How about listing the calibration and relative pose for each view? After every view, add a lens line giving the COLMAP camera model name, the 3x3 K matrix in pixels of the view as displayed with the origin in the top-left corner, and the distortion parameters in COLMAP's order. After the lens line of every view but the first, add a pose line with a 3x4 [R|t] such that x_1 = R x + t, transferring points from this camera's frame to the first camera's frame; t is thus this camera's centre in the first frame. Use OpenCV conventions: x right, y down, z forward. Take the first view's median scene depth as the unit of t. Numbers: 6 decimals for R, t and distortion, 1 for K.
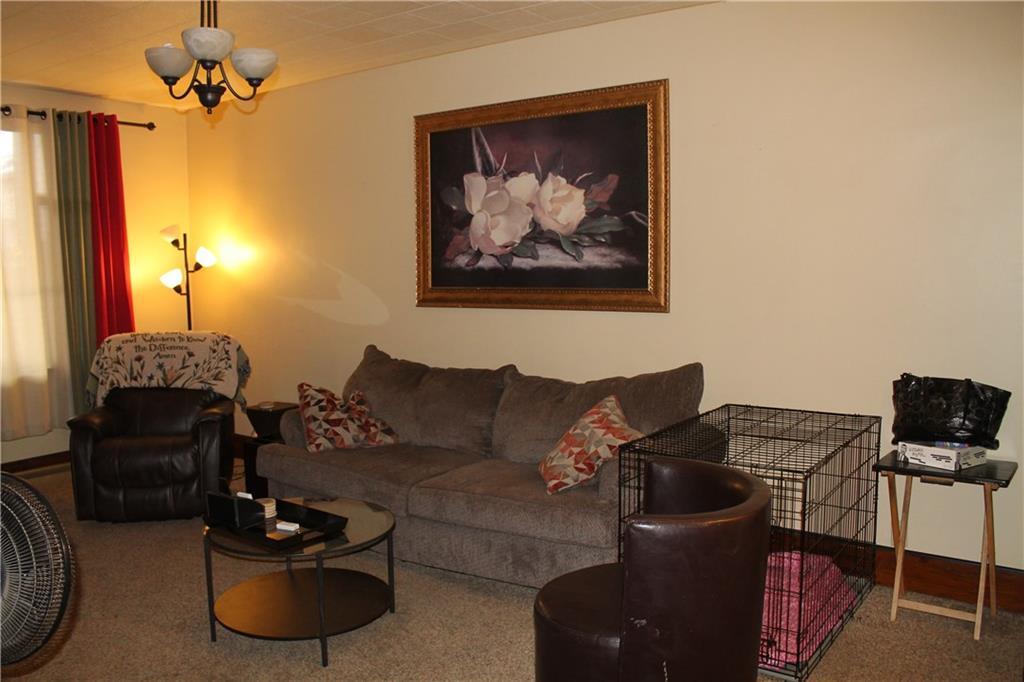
lens RADIAL K [[851.6, 0, 511.8], [0, 851.6, 346.0], [0, 0, 1]] dist [-0.146574, 0.039705]
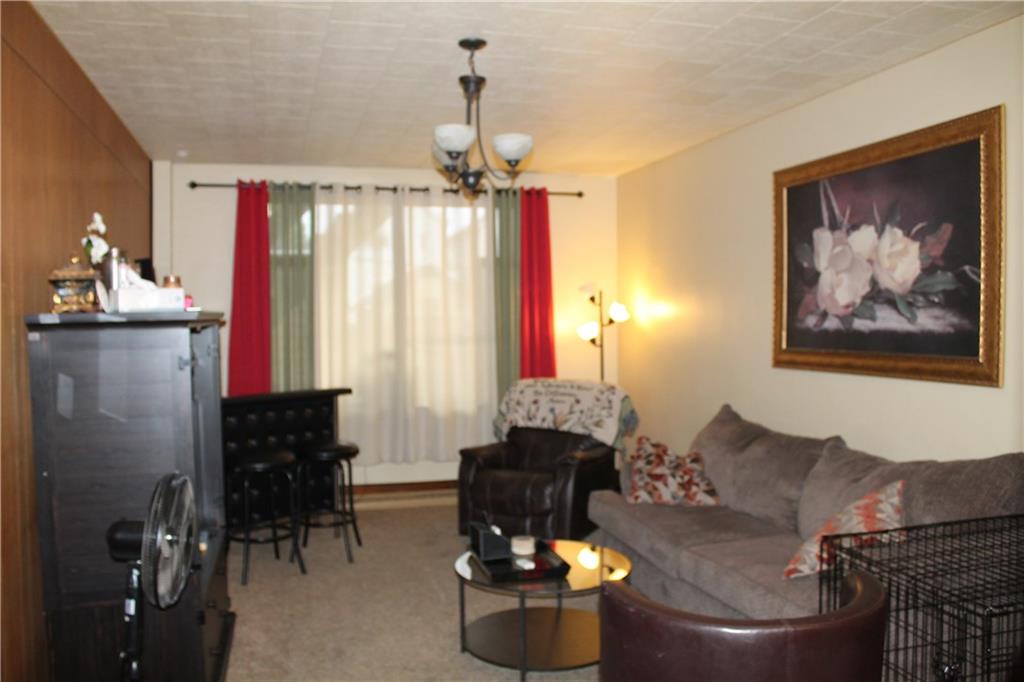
lens RADIAL K [[851.6, 0, 511.1], [0, 851.6, 344.2], [0, 0, 1]] dist [-0.146574, 0.039705]
pose [[0.776230, 0.027214, -0.629862, 0.278959], [-0.066400, 0.997040, -0.038751, -0.017694], [0.626944, 0.071903, 0.775739, 0.079428]]
